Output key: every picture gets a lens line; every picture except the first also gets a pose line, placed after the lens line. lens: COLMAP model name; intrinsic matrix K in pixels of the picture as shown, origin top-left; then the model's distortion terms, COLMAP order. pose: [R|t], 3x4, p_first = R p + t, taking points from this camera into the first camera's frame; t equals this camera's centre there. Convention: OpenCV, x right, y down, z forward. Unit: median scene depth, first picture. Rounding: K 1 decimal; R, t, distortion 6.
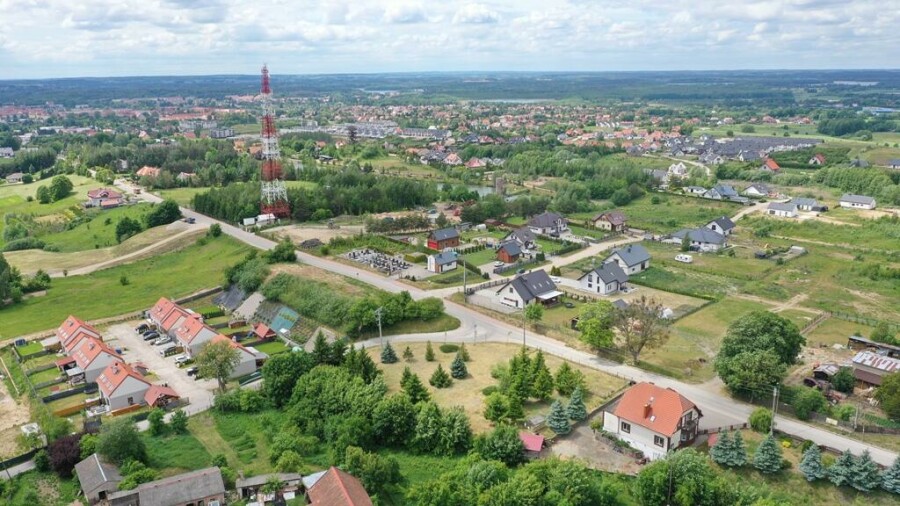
lens RADIAL K [[709.0, 0, 450.0], [0, 709.0, 253.0], [0, 0, 1]] dist [-0.002954, -0.000429]
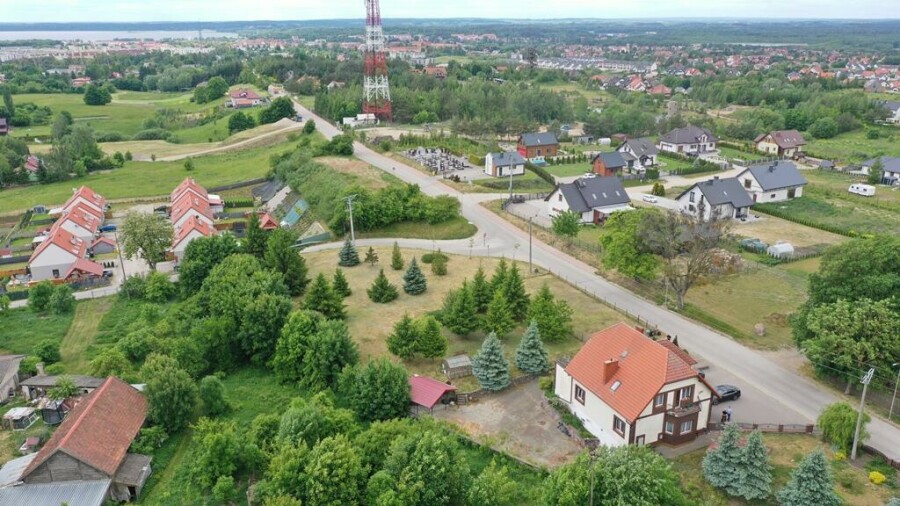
lens RADIAL K [[708.8, 0, 450.0], [0, 708.8, 253.0], [0, 0, 1]] dist [0.006320, -0.001072]
pose [[0.949480, 0.107766, -0.294743, 0.178693], [-0.086794, 0.992732, 0.083371, 0.051915], [0.301586, -0.053577, 0.951933, 0.239696]]
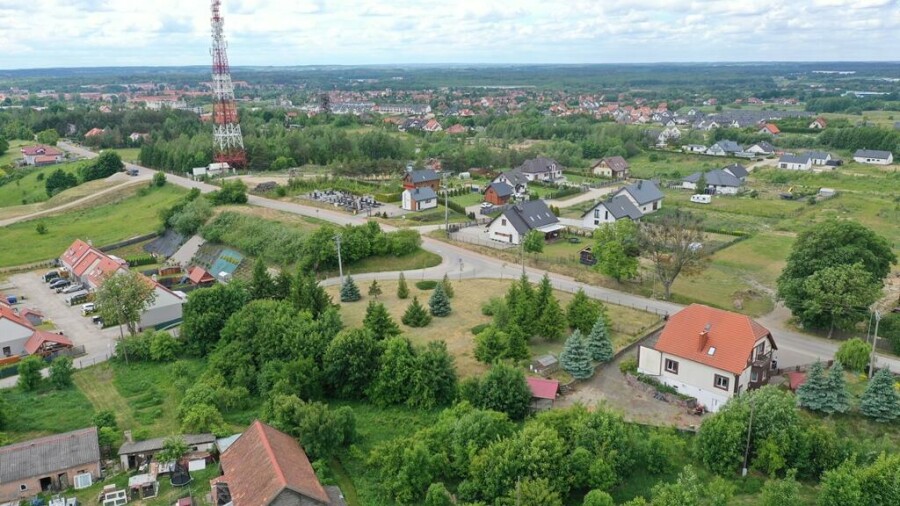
lens RADIAL K [[708.8, 0, 450.0], [0, 708.8, 253.0], [0, 0, 1]] dist [0.006320, -0.001072]
pose [[0.999609, -0.006026, 0.027319, 0.001734], [0.005764, 0.999937, 0.009652, 0.071218], [-0.027375, -0.009490, 0.999580, 0.165137]]
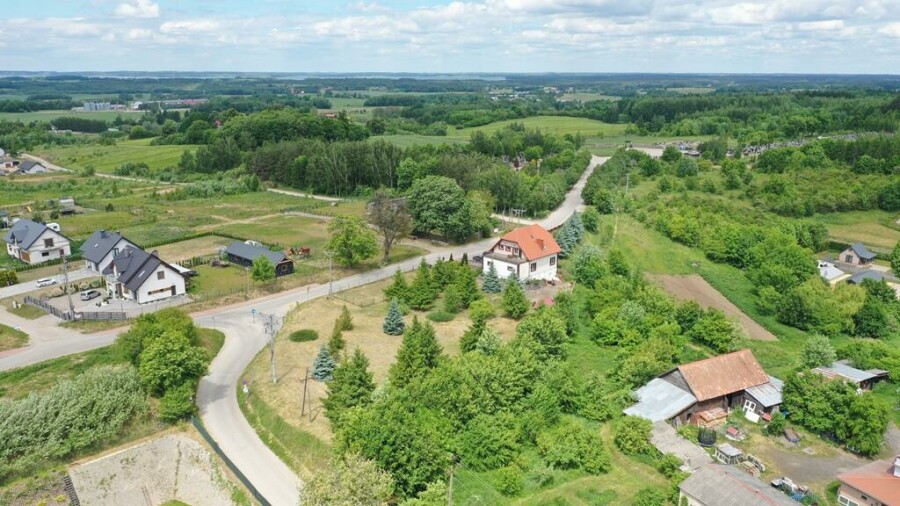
lens RADIAL K [[708.8, 0, 450.0], [0, 708.8, 253.0], [0, 0, 1]] dist [0.006320, -0.001072]
pose [[-0.057693, -0.241356, 0.968720, -0.502806], [0.248941, 0.936207, 0.248082, -0.056520], [-0.966799, 0.255466, 0.006071, 0.653873]]
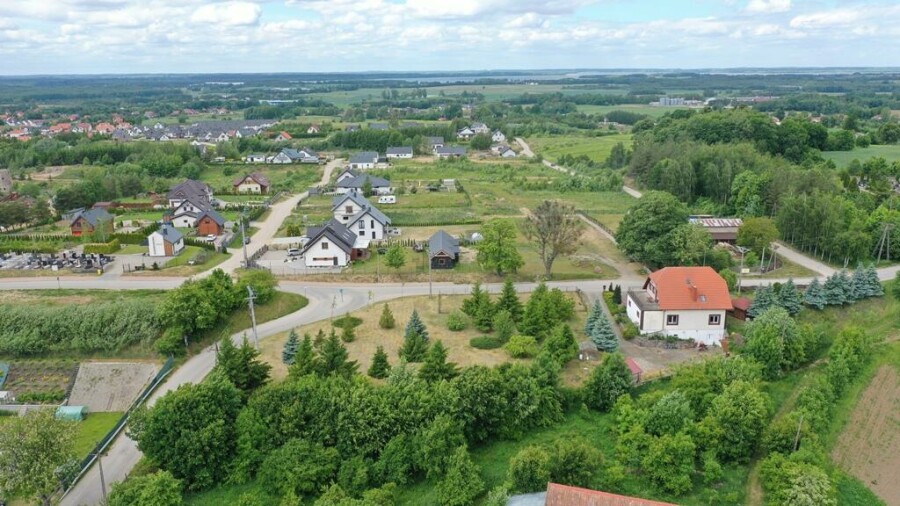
lens RADIAL K [[708.8, 0, 450.0], [0, 708.8, 253.0], [0, 0, 1]] dist [0.006320, -0.001072]
pose [[0.678824, -0.183037, 0.711122, -0.327893], [0.187990, 0.979480, 0.072659, 0.026971], [-0.709829, 0.084362, 0.699304, 0.331324]]
